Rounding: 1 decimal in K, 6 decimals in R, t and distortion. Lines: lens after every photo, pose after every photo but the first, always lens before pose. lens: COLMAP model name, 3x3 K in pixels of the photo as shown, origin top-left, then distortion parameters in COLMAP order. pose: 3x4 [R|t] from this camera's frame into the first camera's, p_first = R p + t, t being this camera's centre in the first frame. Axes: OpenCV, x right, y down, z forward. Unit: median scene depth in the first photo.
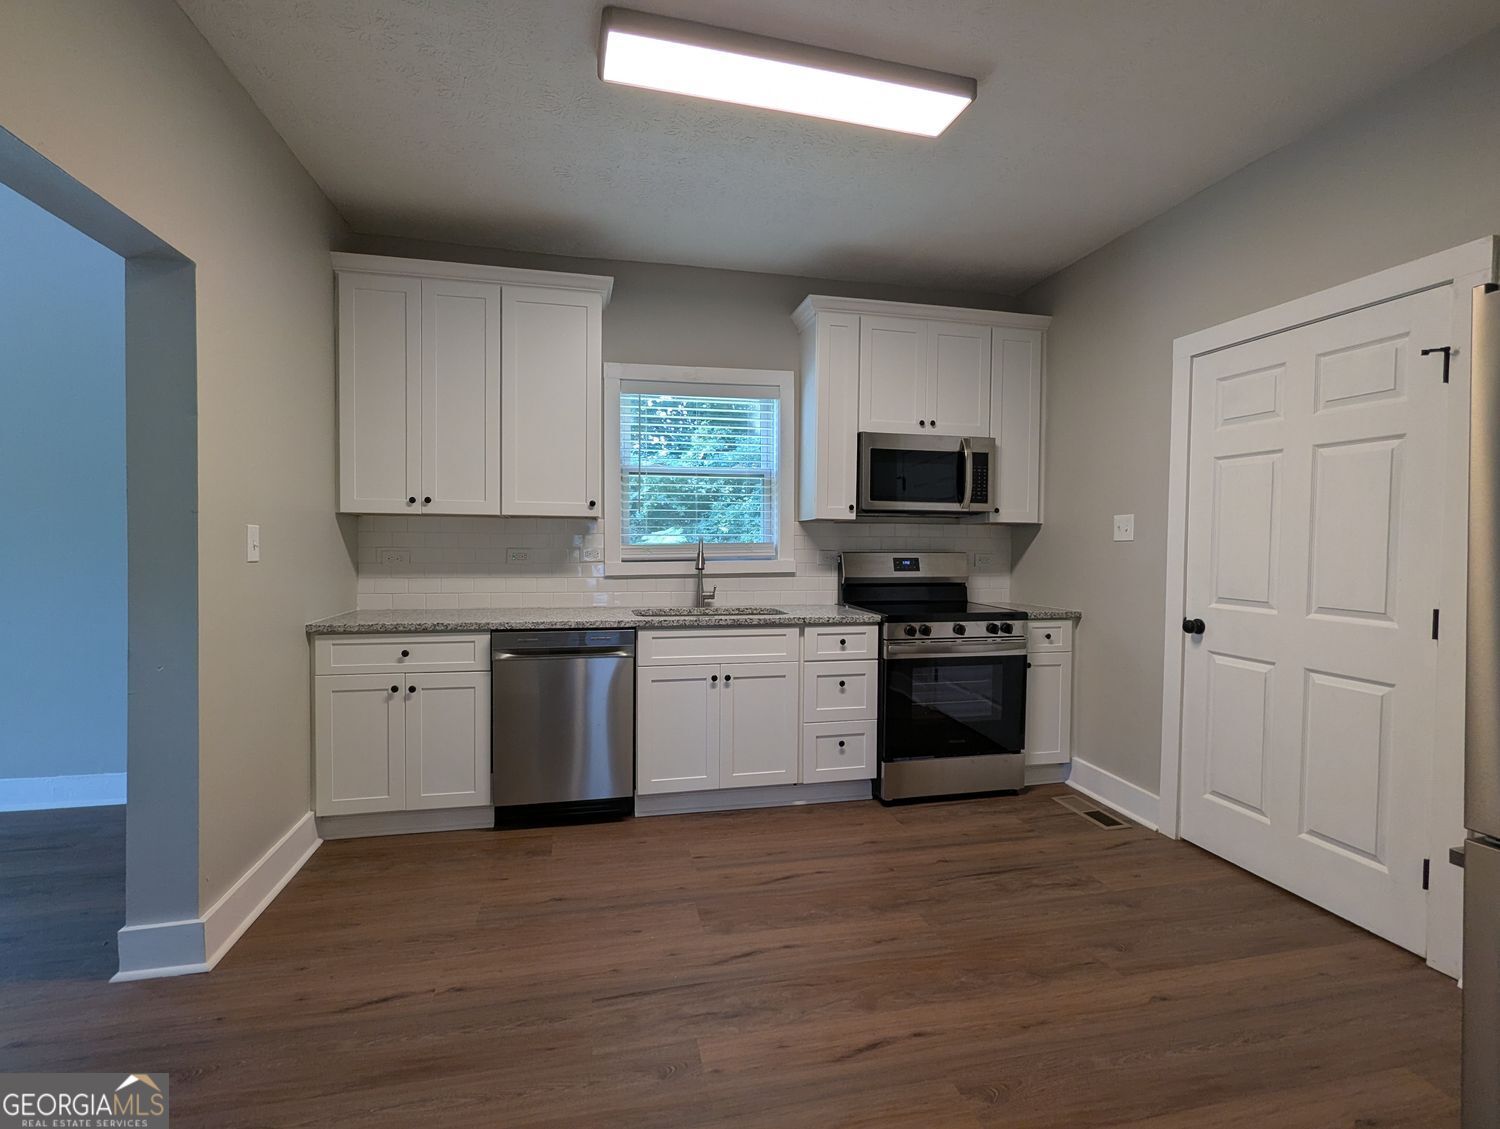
lens RADIAL K [[715.8, 0, 747.7], [0, 715.8, 564.8], [0, 0, 1]] dist [0.003458, 0.000932]
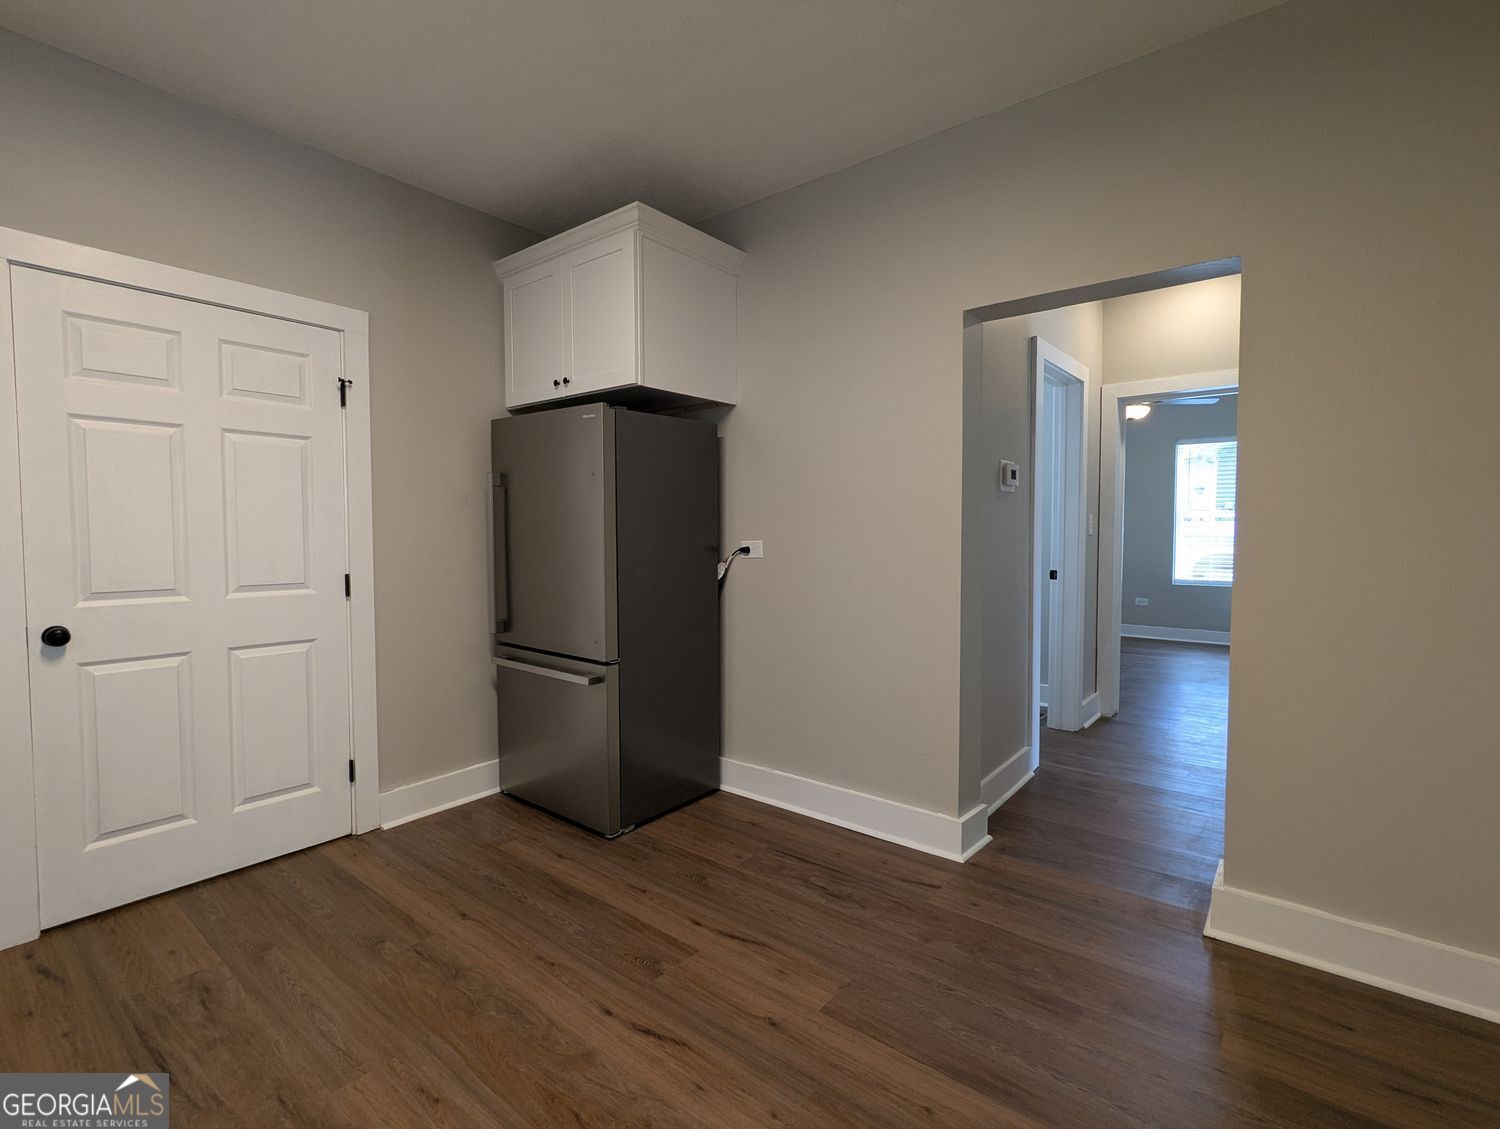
lens RADIAL K [[715.8, 0, 747.7], [0, 715.8, 564.8], [0, 0, 1]] dist [0.003458, 0.000932]
pose [[-0.618558, -0.045162, 0.784440, -0.368177], [0.021508, 0.996999, 0.074360, -0.025722], [-0.785445, 0.062868, -0.615731, 0.811548]]
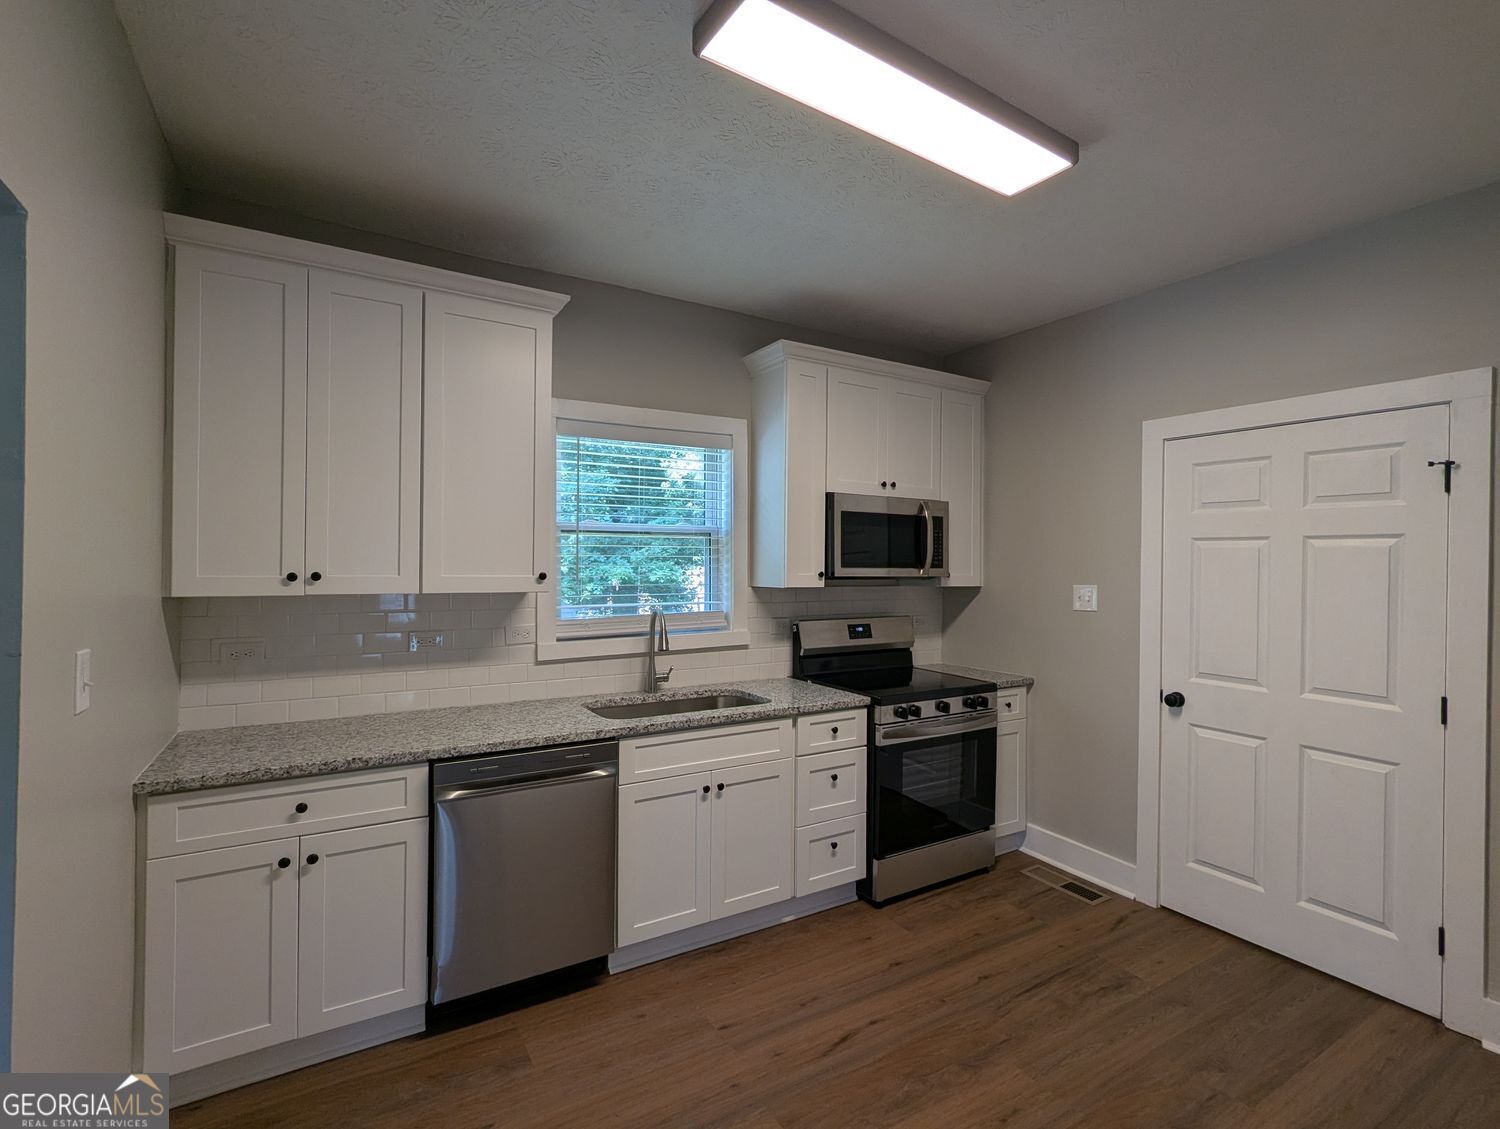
lens RADIAL K [[715.8, 0, 747.7], [0, 715.8, 564.8], [0, 0, 1]] dist [0.003458, 0.000932]
pose [[0.949374, -0.000064, 0.314149, -0.261017], [0.008864, 0.999607, -0.026583, -0.078749], [-0.314024, 0.028022, 0.949001, 0.187655]]
